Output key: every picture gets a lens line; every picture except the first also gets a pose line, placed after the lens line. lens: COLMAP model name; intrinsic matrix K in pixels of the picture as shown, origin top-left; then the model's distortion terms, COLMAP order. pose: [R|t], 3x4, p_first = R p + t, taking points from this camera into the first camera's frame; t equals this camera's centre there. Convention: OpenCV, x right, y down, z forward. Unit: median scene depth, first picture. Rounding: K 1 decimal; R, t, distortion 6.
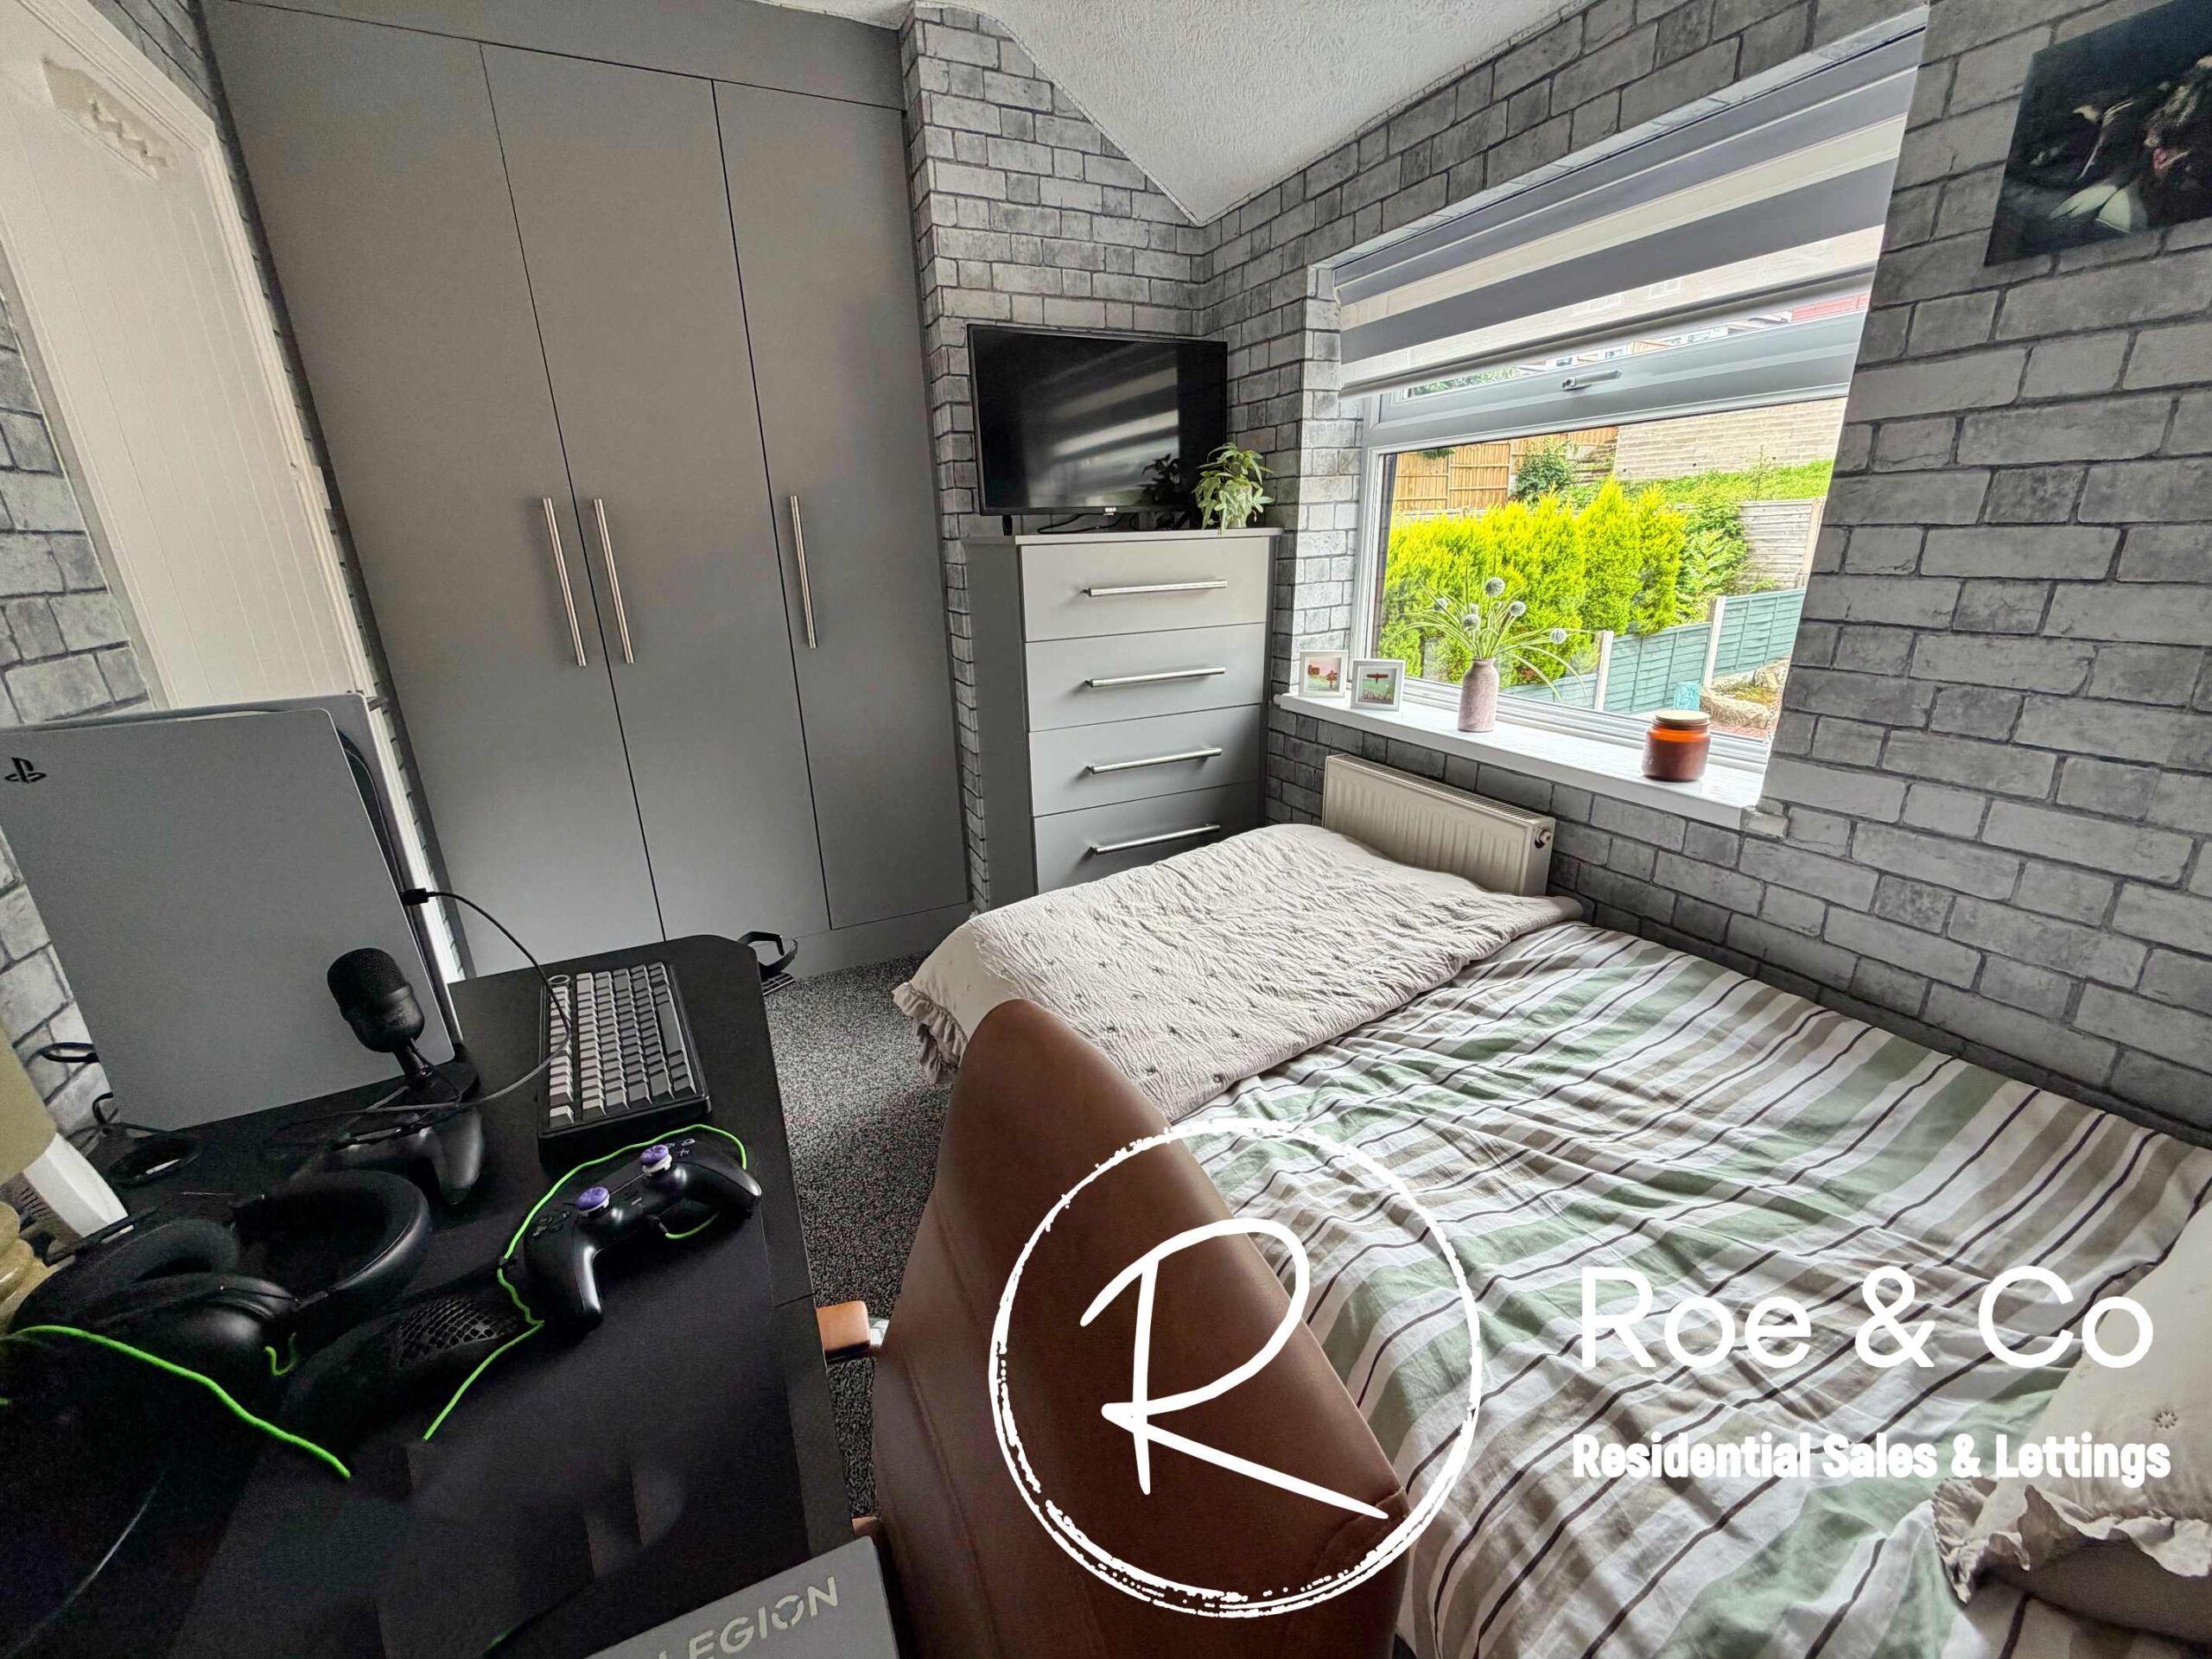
lens RADIAL K [[878.4, 0, 1102.4], [0, 878.4, 828.2], [0, 0, 1]] dist [-0.000673, -0.000234]
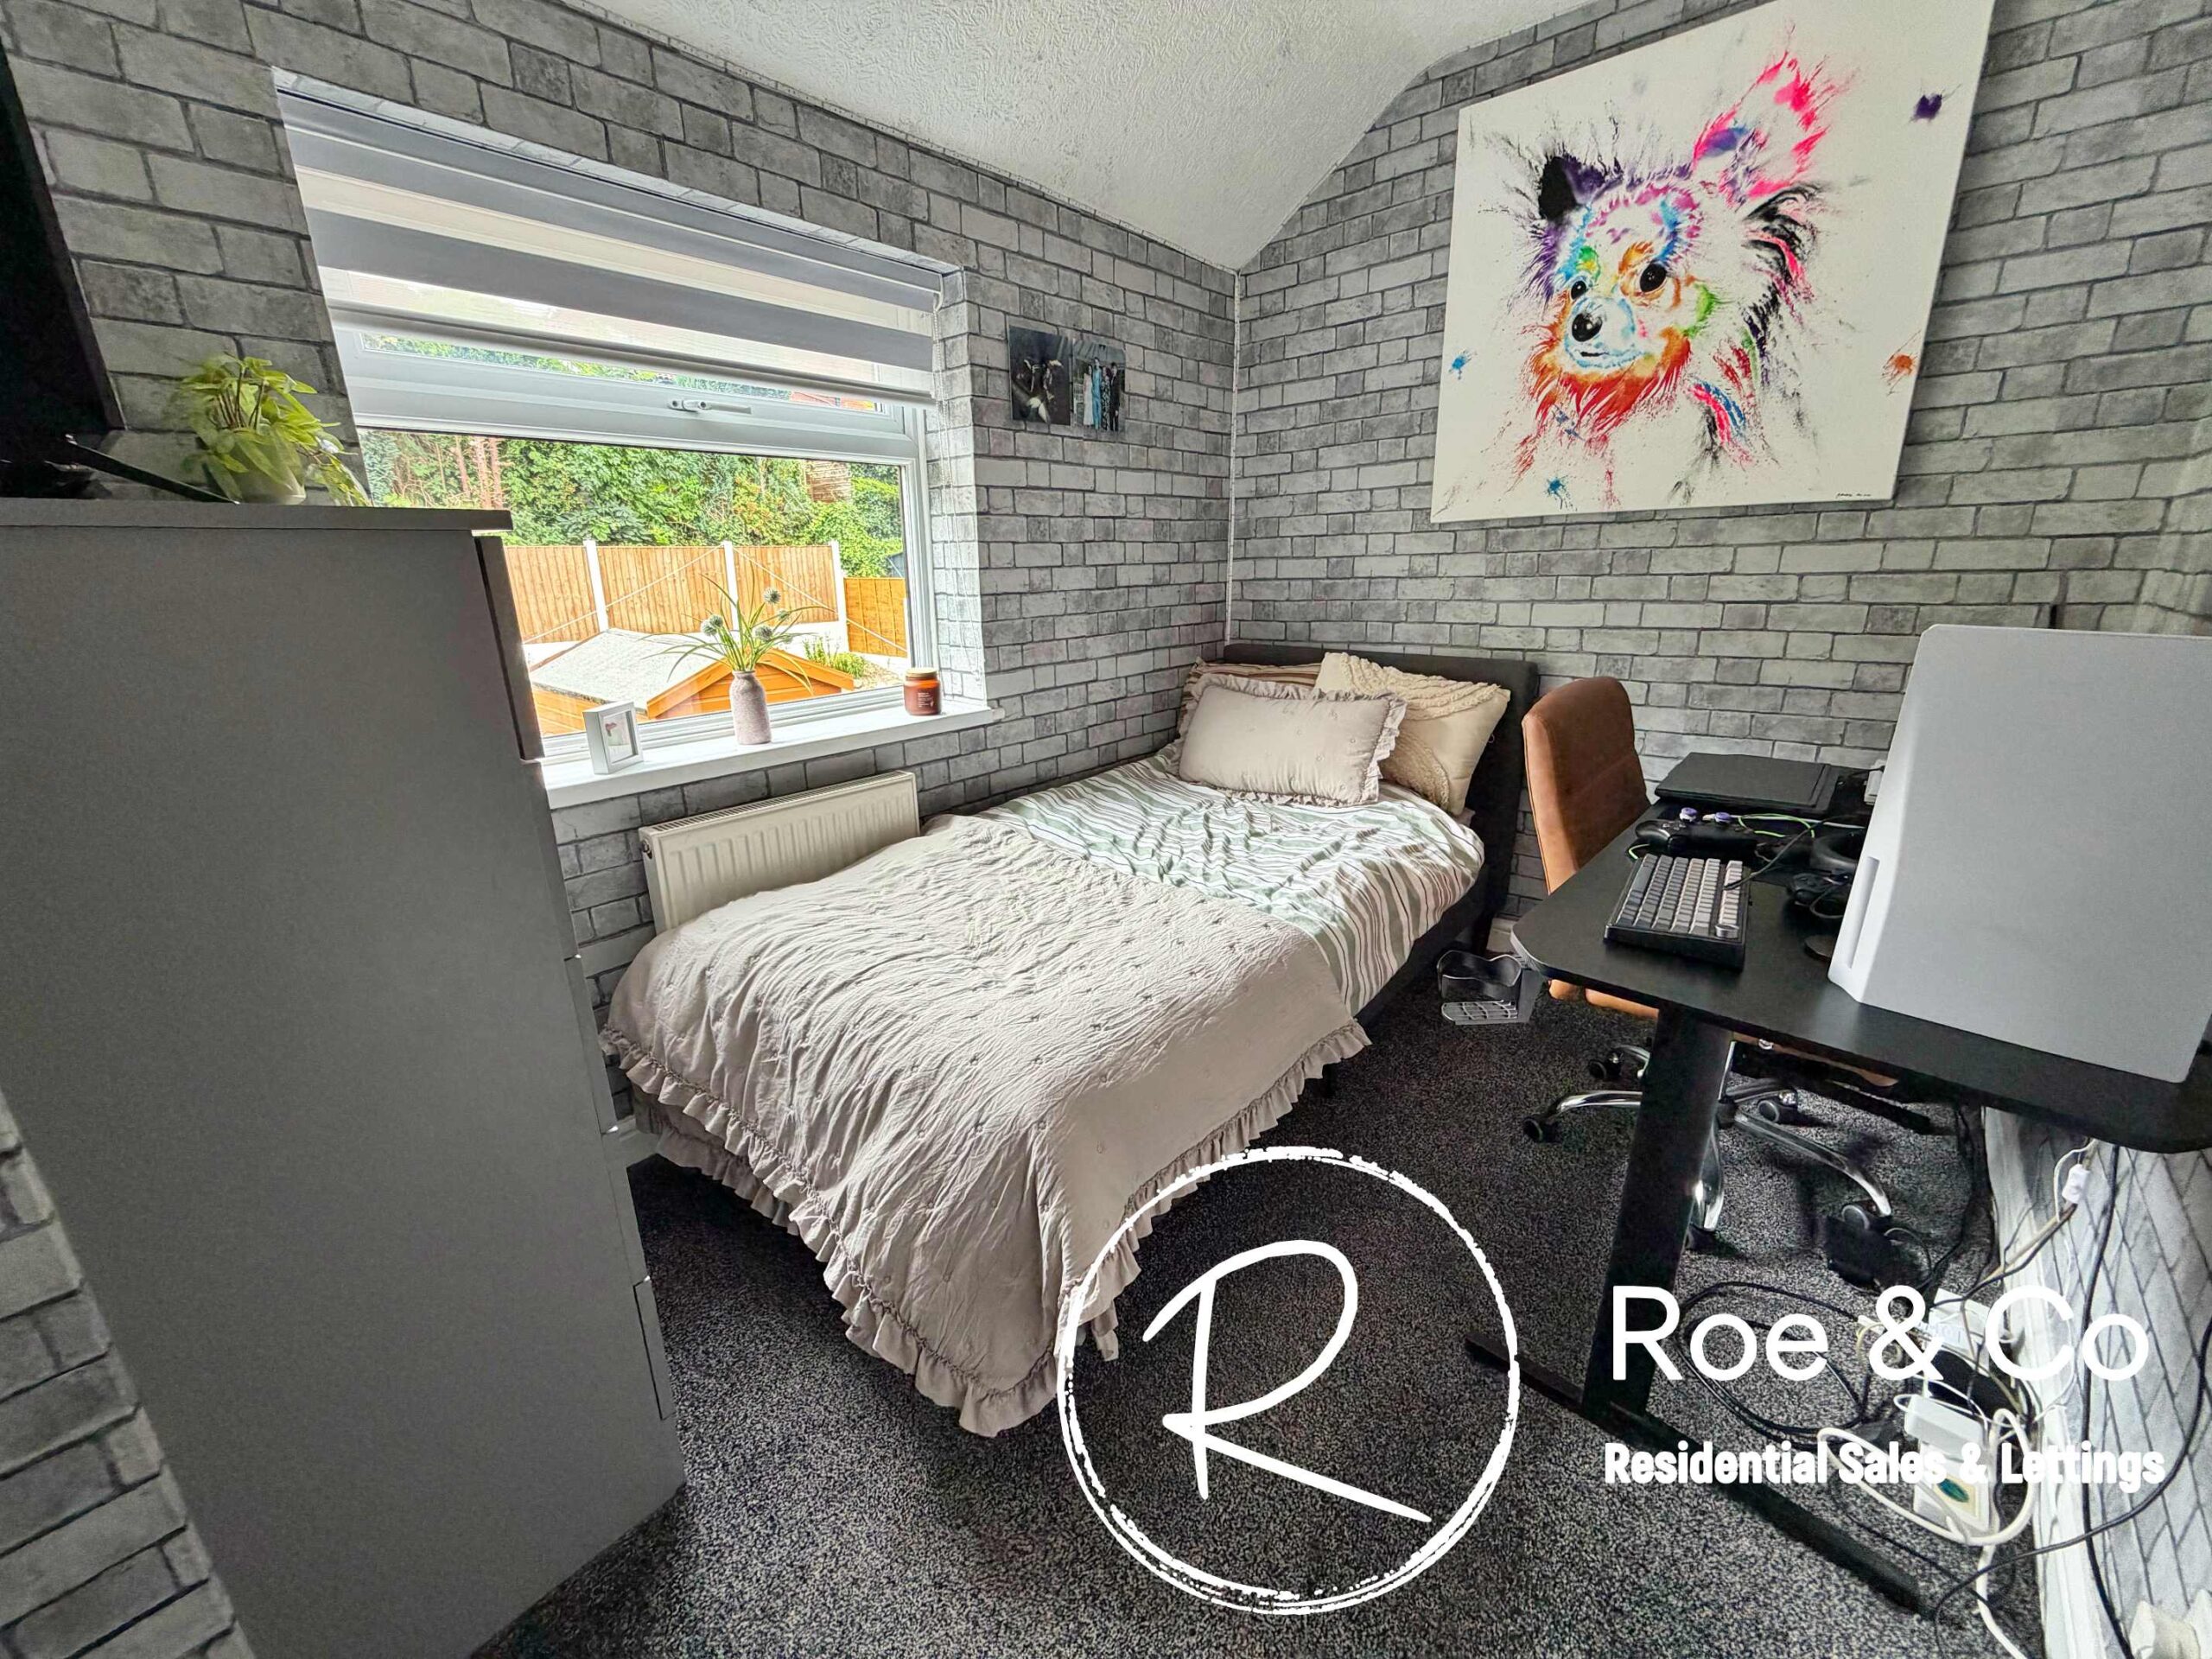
lens RADIAL K [[878.4, 0, 1102.4], [0, 878.4, 828.2], [0, 0, 1]] dist [-0.000673, -0.000234]
pose [[-0.394291, -0.246060, 0.885432, -0.931838], [0.315318, 0.868774, 0.381845, -0.414670], [-0.863197, 0.429751, -0.264963, 1.416185]]
